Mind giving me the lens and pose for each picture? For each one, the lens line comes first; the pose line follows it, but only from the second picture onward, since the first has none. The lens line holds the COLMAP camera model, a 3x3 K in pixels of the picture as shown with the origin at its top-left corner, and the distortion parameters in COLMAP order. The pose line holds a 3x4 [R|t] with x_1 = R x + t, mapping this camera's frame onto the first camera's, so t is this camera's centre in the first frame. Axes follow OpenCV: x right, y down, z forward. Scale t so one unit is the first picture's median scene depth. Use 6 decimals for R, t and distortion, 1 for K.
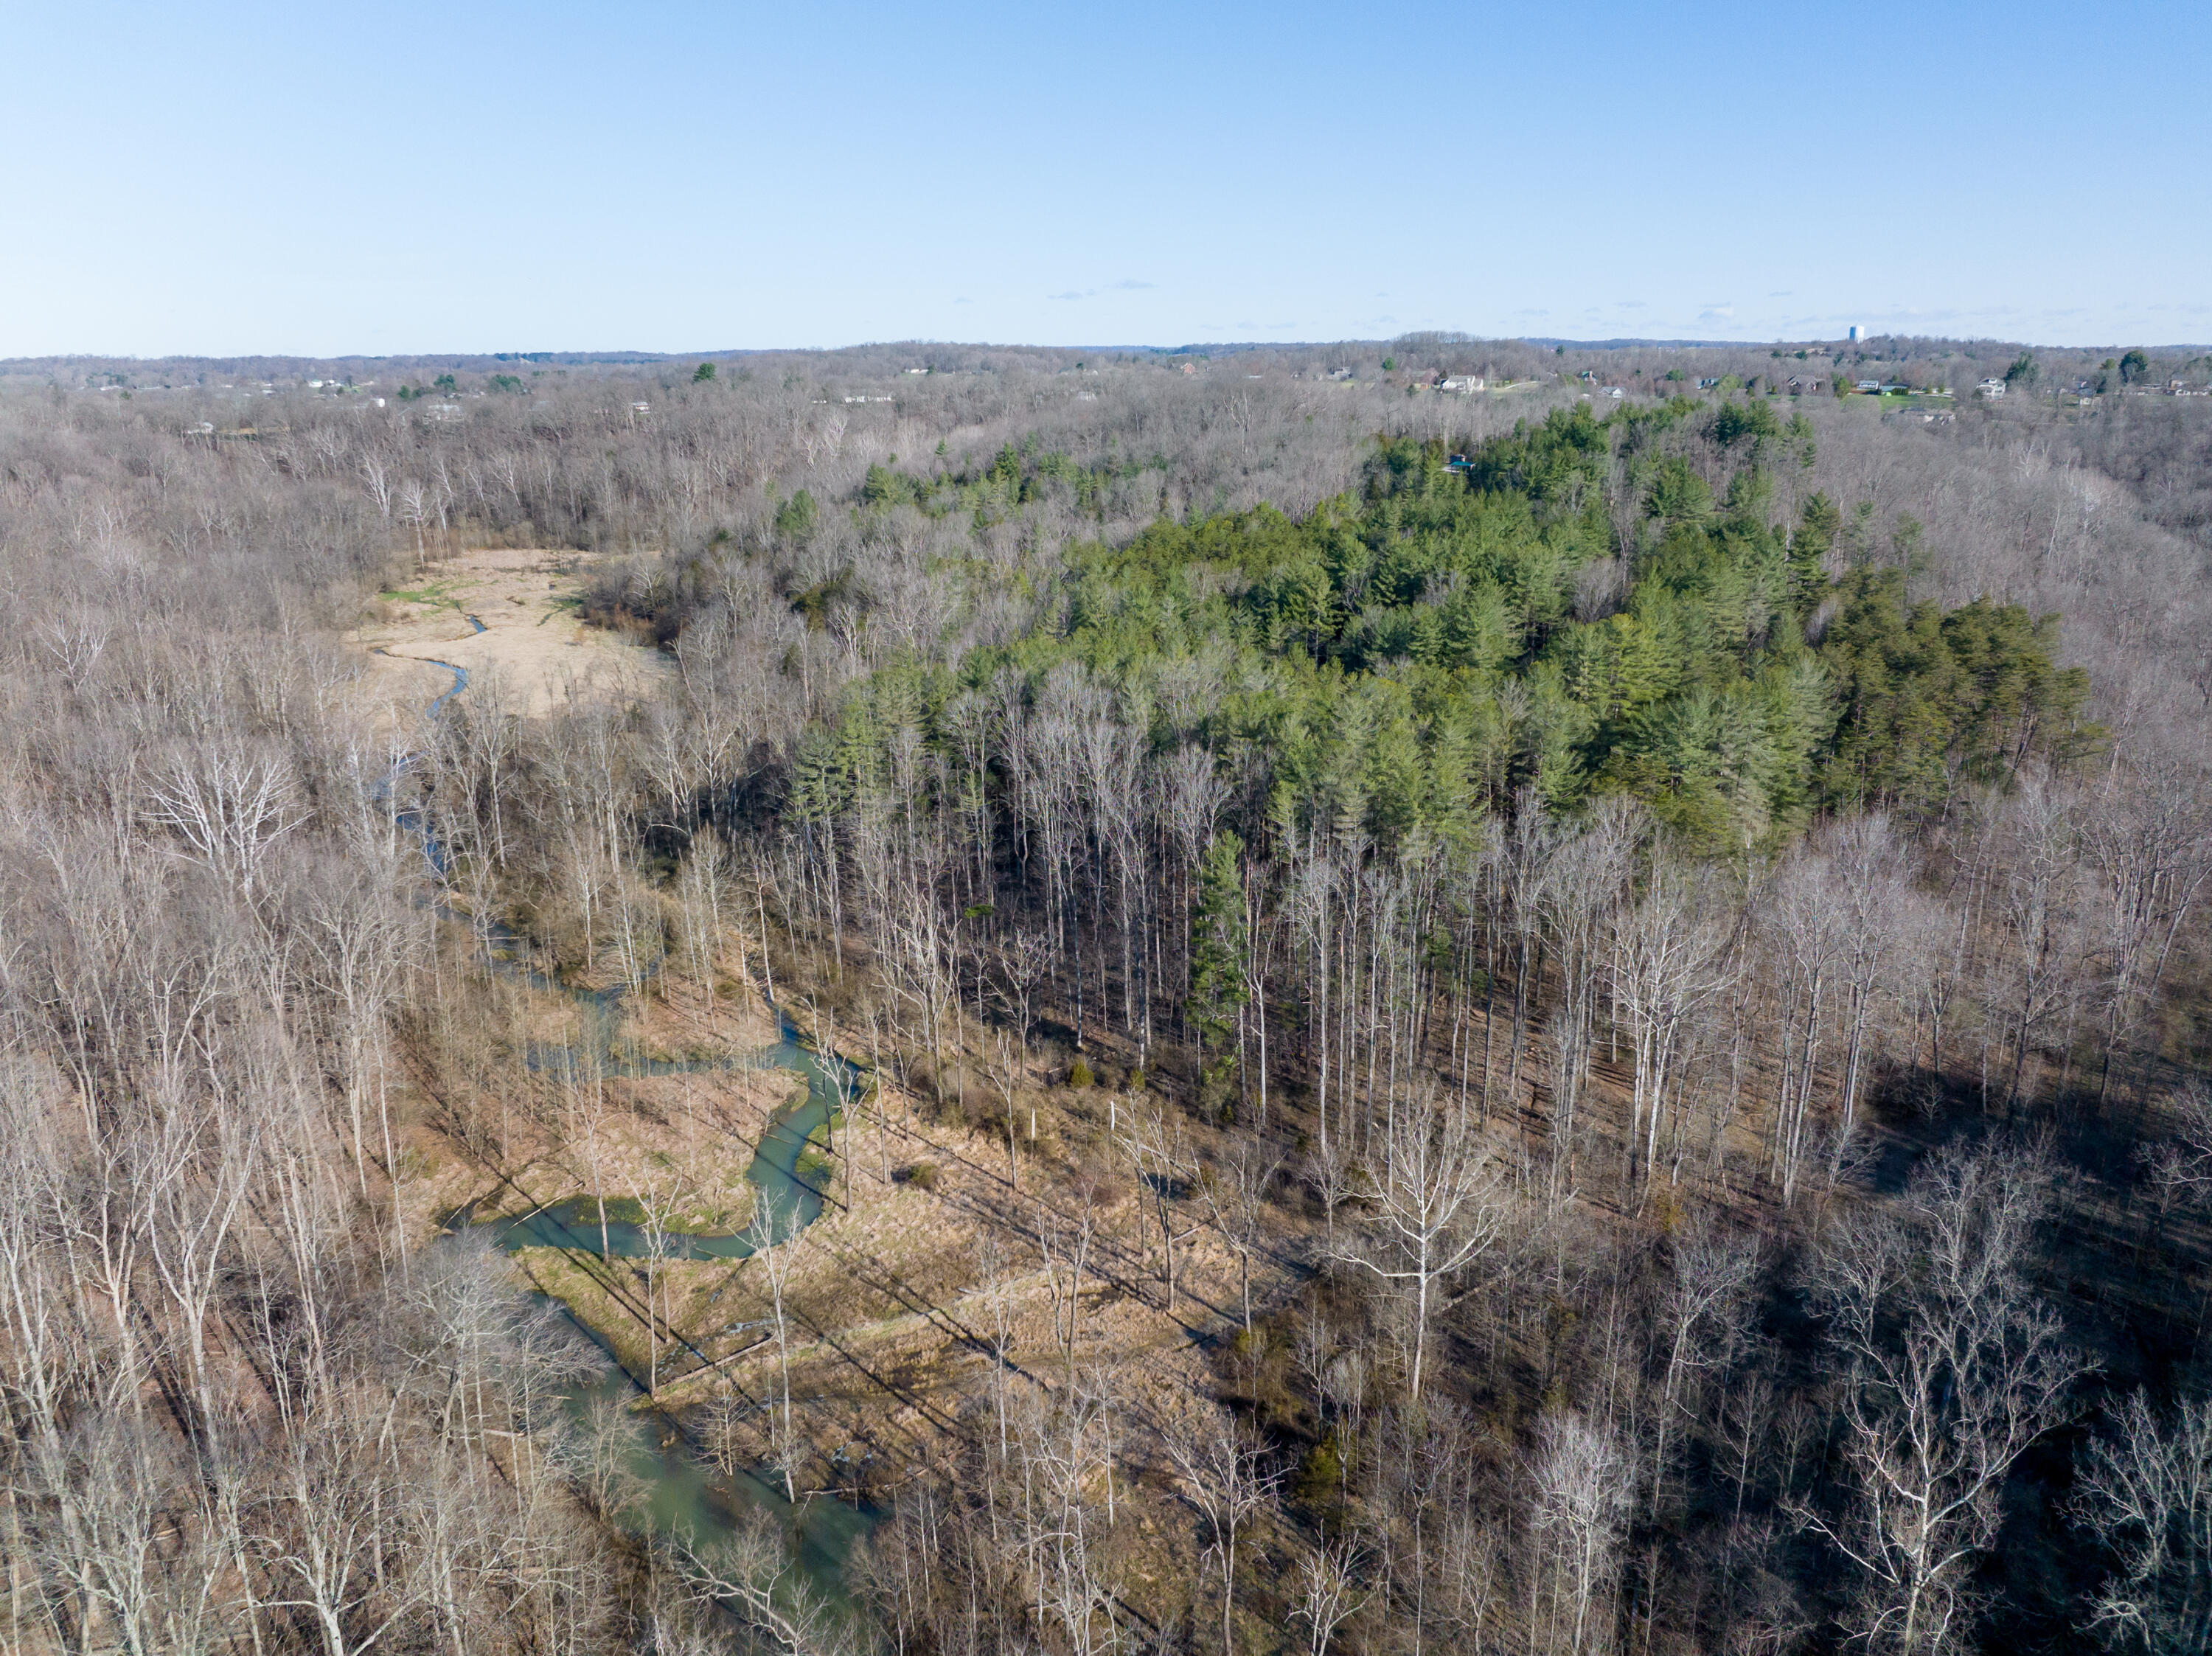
lens RADIAL K [[1588.7, 0, 1121.4], [0, 1588.7, 824.5], [0, 0, 1]] dist [-0.035853, 0.004002]
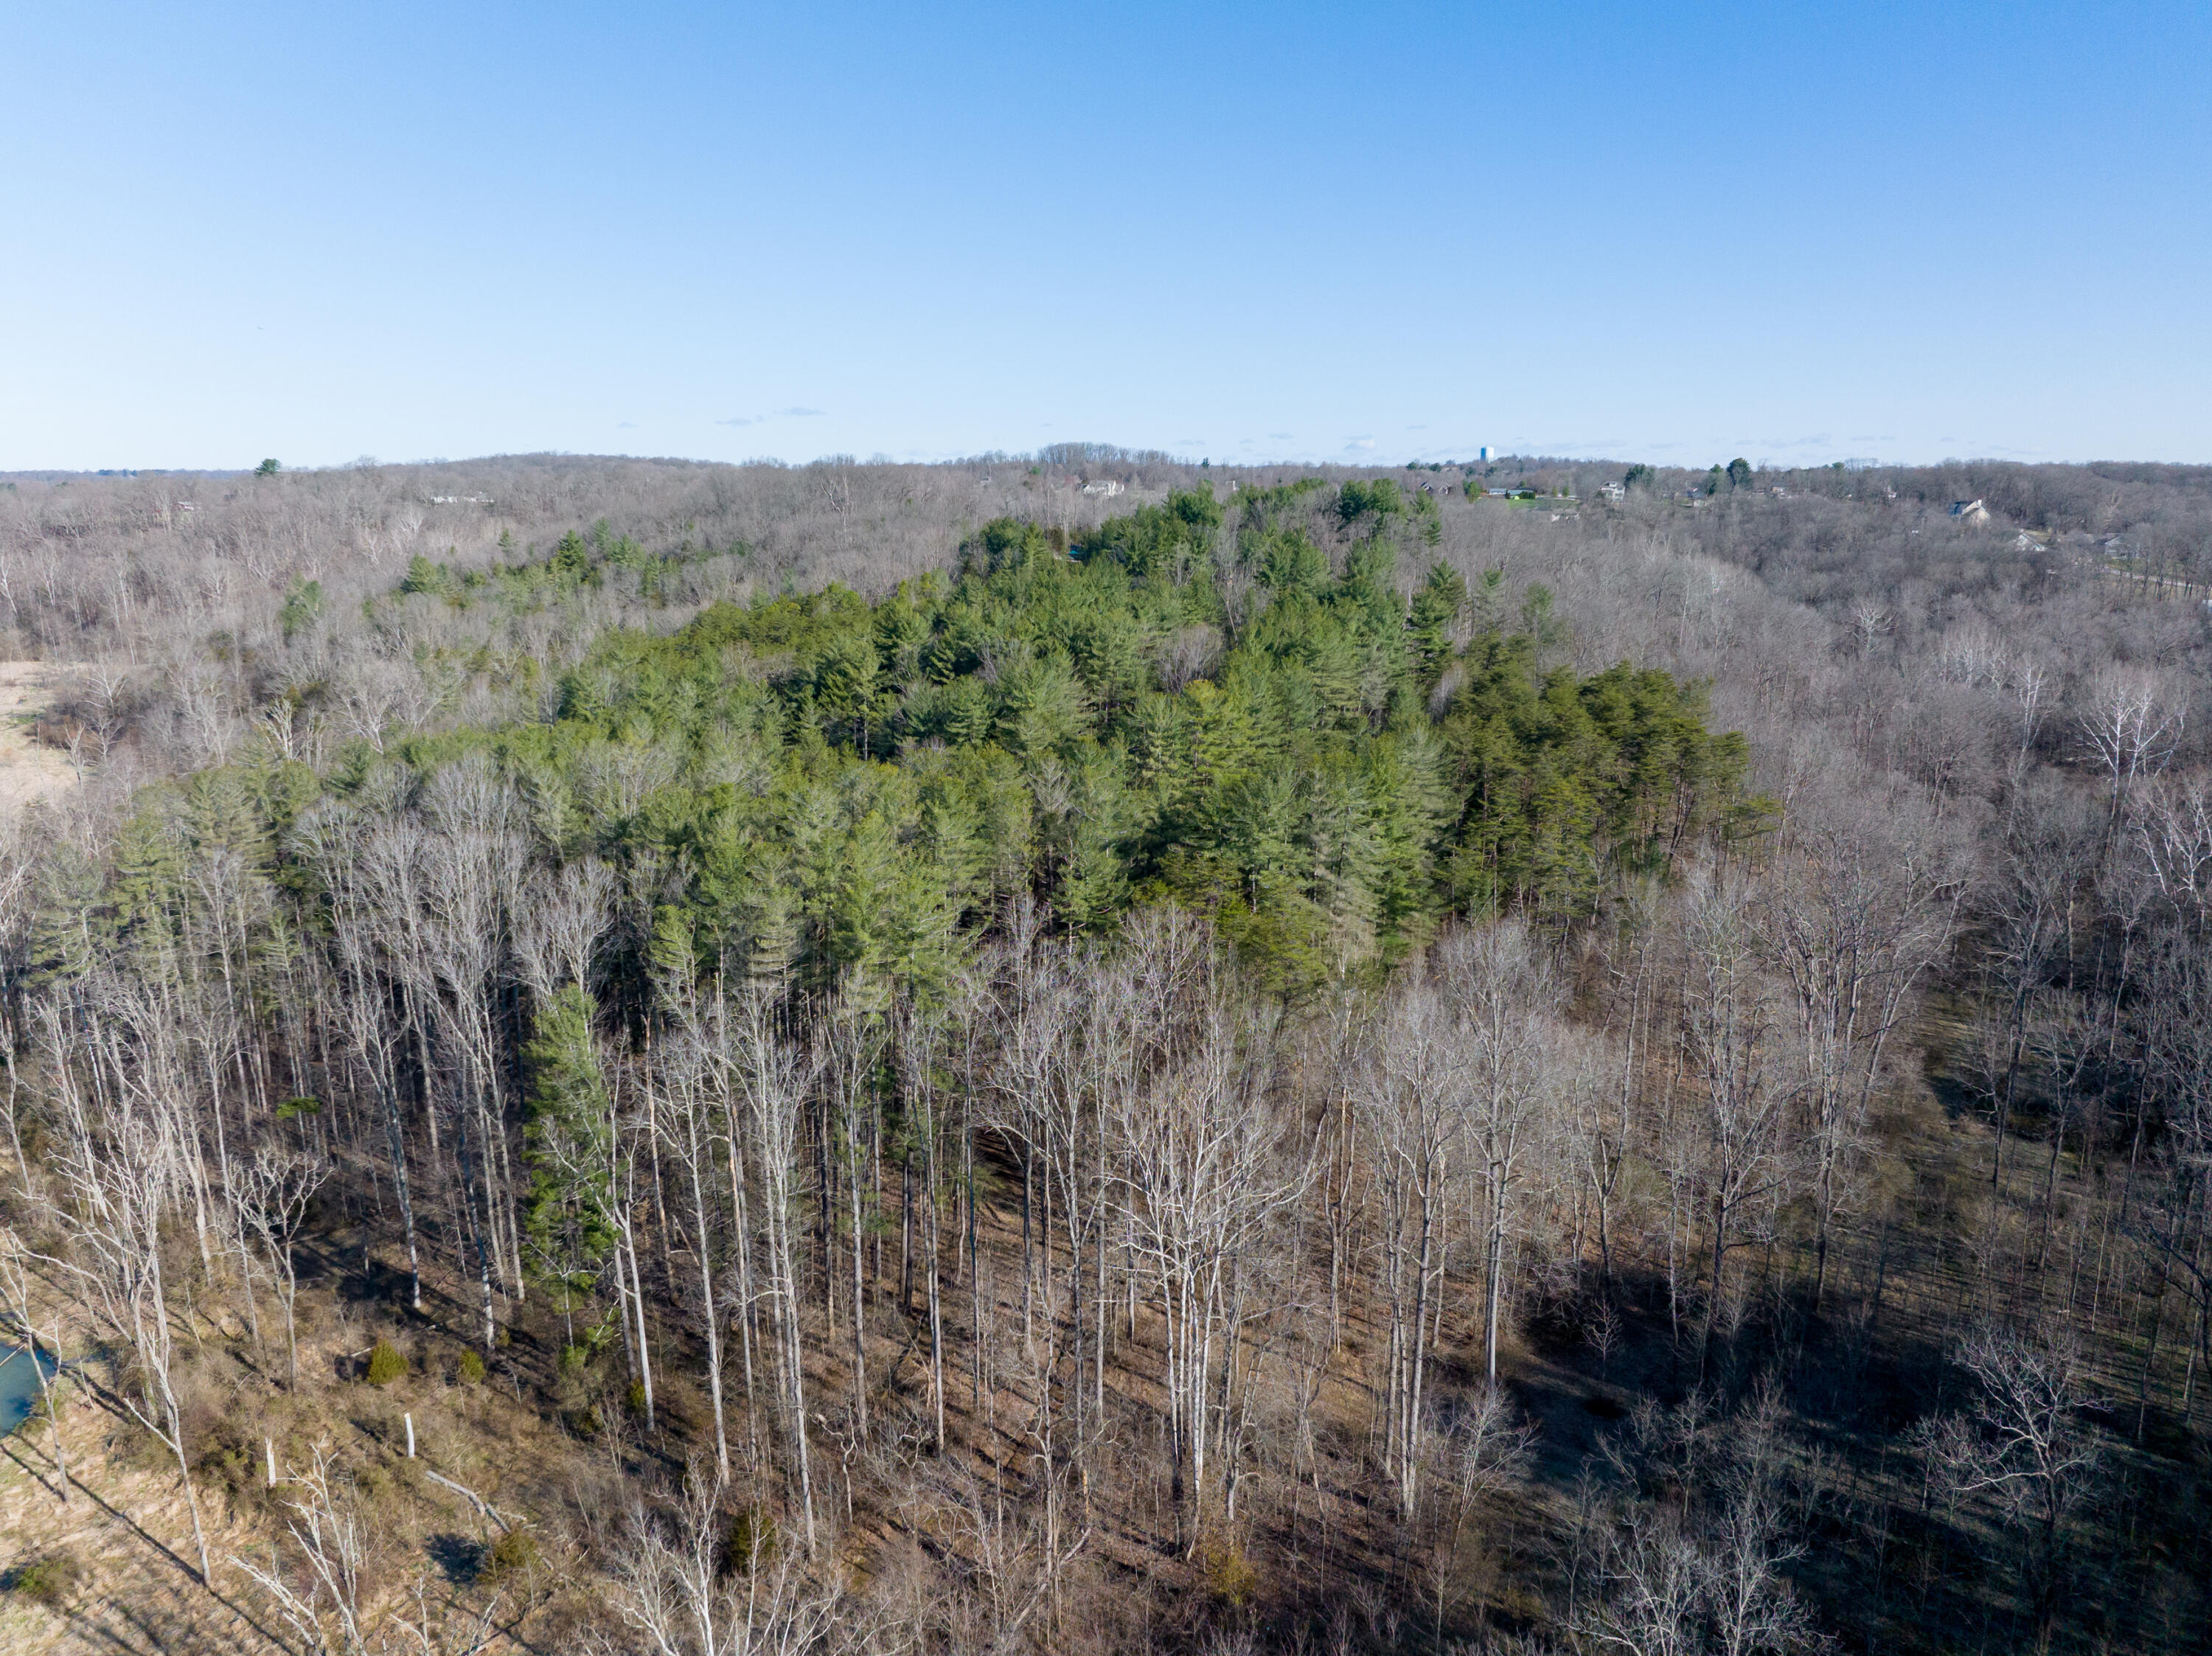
lens RADIAL K [[1586.0, 0, 1077.1], [0, 1586.0, 849.0], [0, 0, 1]] dist [-0.018875, -0.006362]
pose [[0.985188, -0.030950, 0.168661, 0.063976], [0.041155, 0.997505, -0.057352, -0.002218], [-0.166465, 0.063444, 0.984004, 0.123737]]
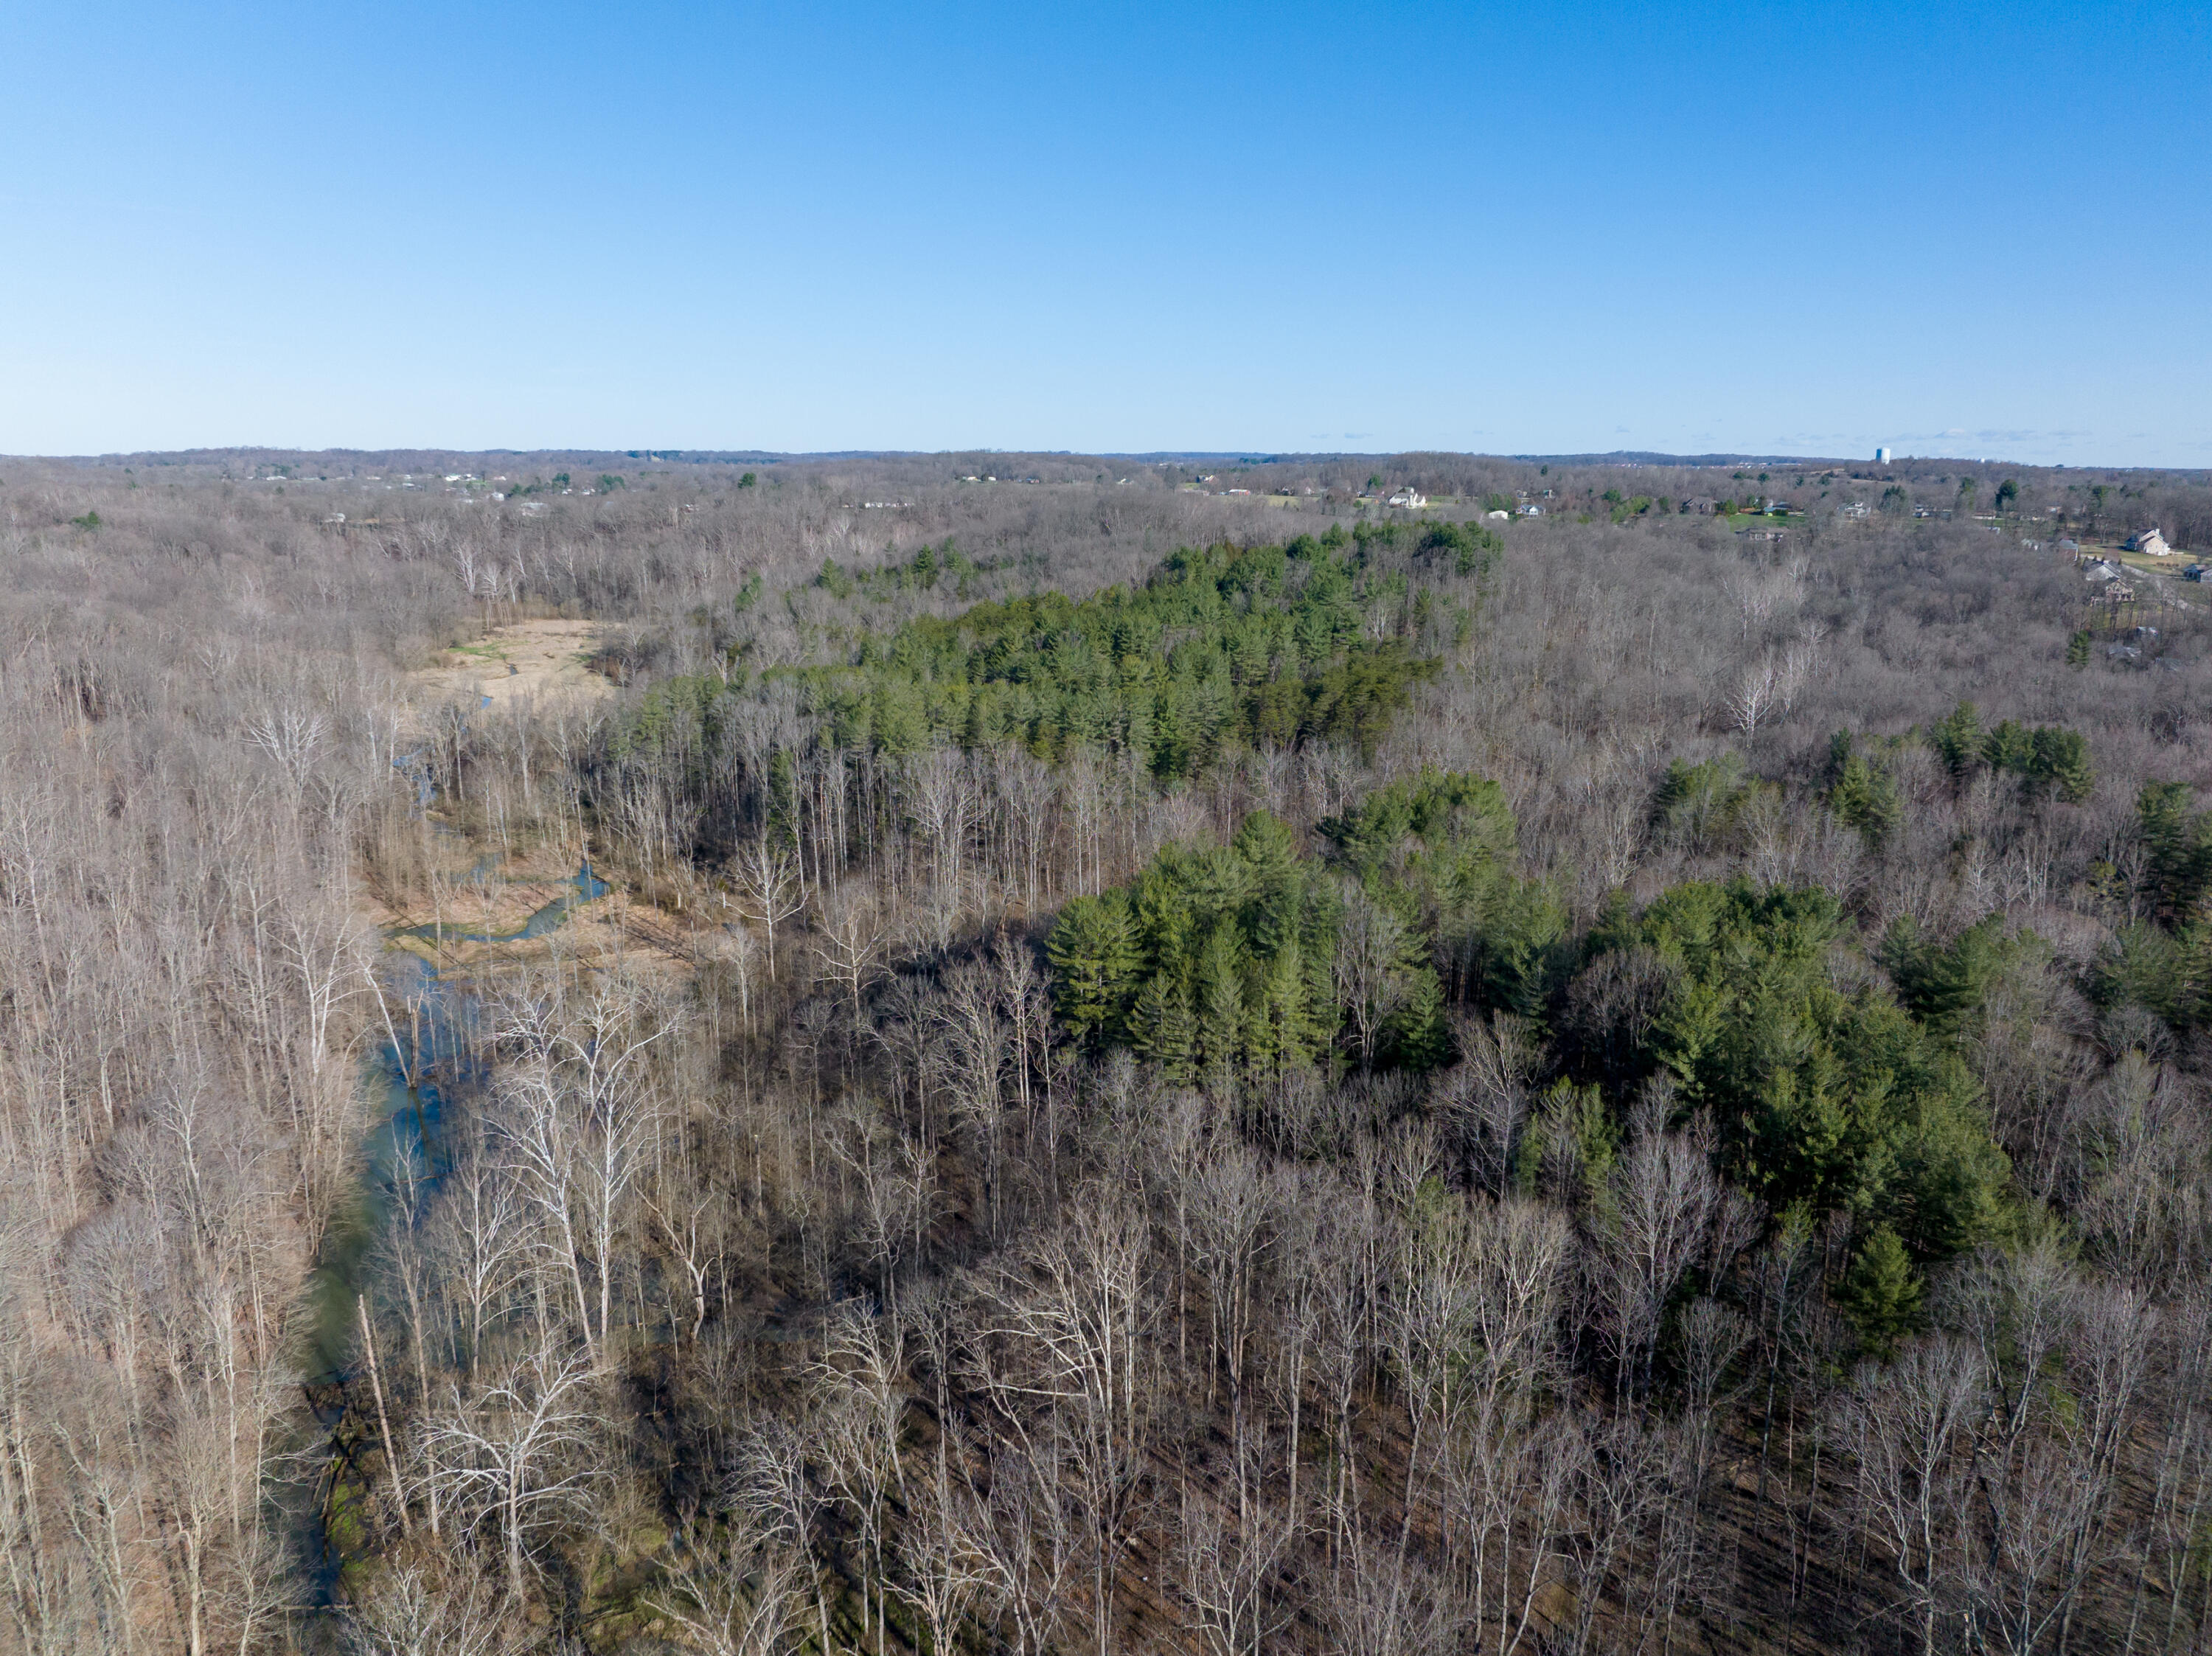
lens RADIAL K [[1594.4, 0, 1132.6], [0, 1594.4, 814.7], [0, 0, 1]] dist [-0.034507, -0.007724]
pose [[0.997361, 0.030104, -0.066062, 0.237610], [-0.034526, 0.997166, -0.066848, 0.076339], [0.063862, 0.068952, 0.995574, -0.335906]]
